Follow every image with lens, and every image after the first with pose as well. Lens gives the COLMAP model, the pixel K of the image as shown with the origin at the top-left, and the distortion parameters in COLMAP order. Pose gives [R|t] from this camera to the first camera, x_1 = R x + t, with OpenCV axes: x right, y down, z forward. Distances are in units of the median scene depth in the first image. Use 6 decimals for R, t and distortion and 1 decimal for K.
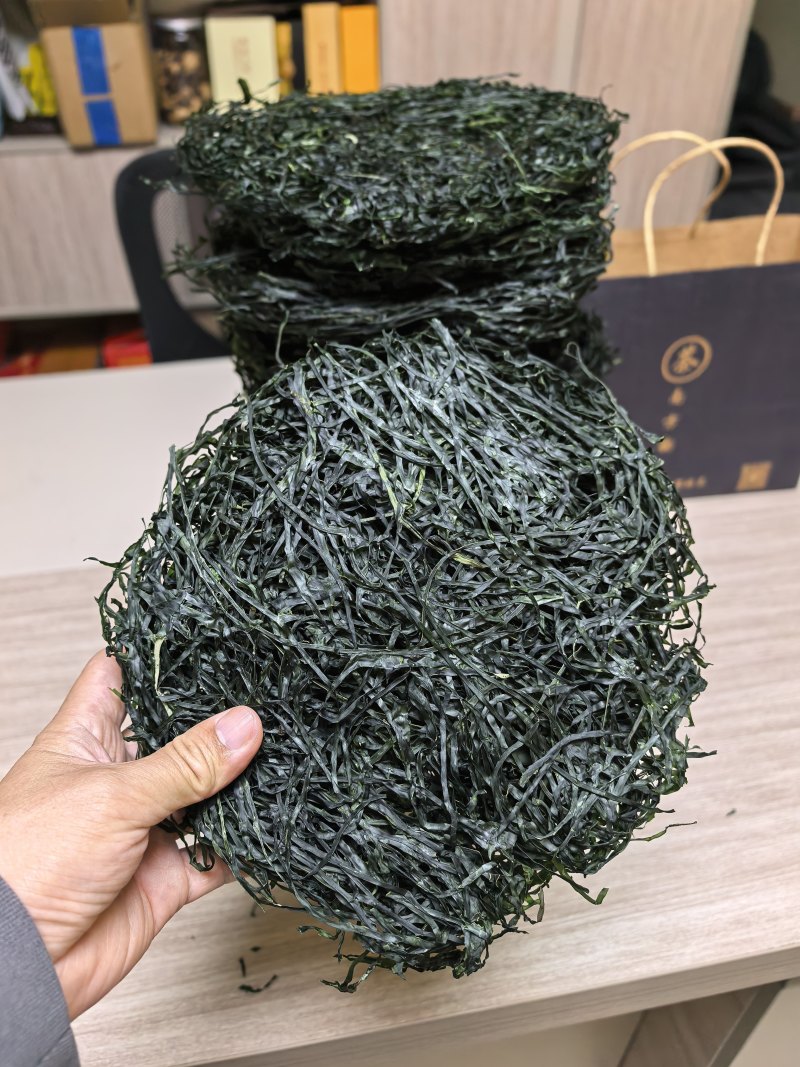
lens RADIAL K [[797.5, 0, 400.0], [0, 797.5, 533.5], [0, 0, 1]] dist [-0.023384, 0.000102]
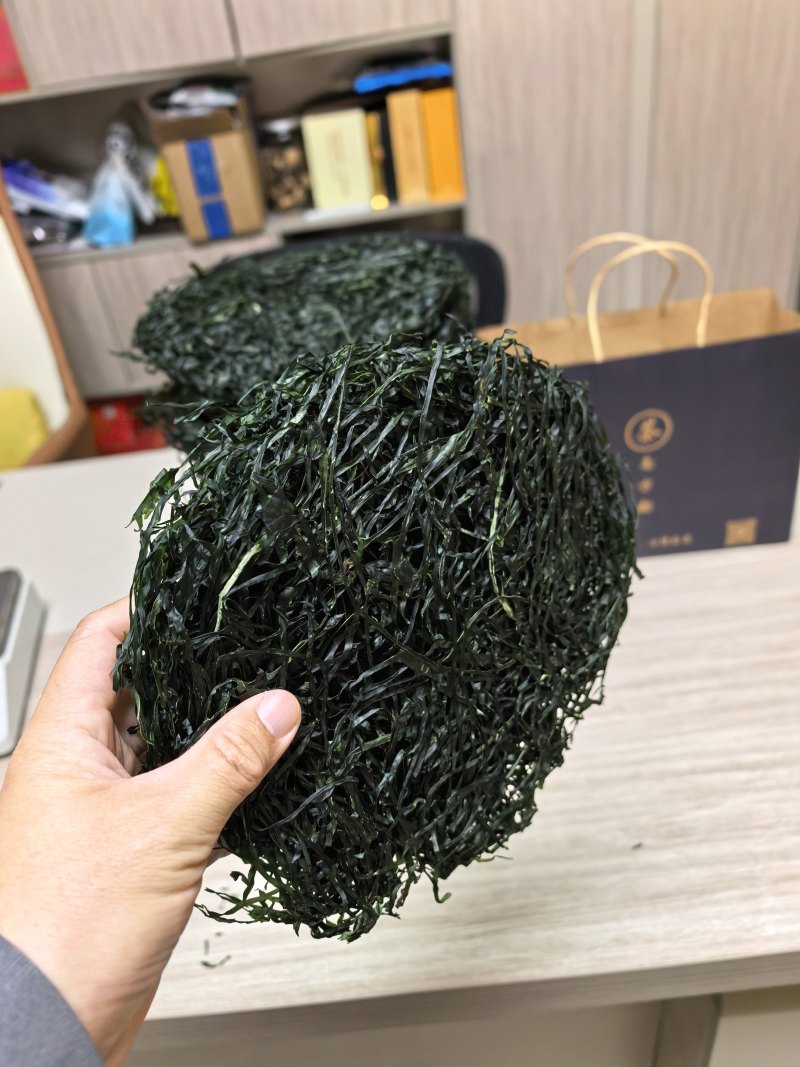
lens RADIAL K [[797.5, 0, 400.0], [0, 797.5, 533.5], [0, 0, 1]] dist [-0.023384, 0.000102]
pose [[0.982975, -0.022608, -0.182344, 0.239832], [0.014023, 0.998737, -0.048239, -0.032013], [0.183204, 0.044860, 0.982051, -0.146814]]
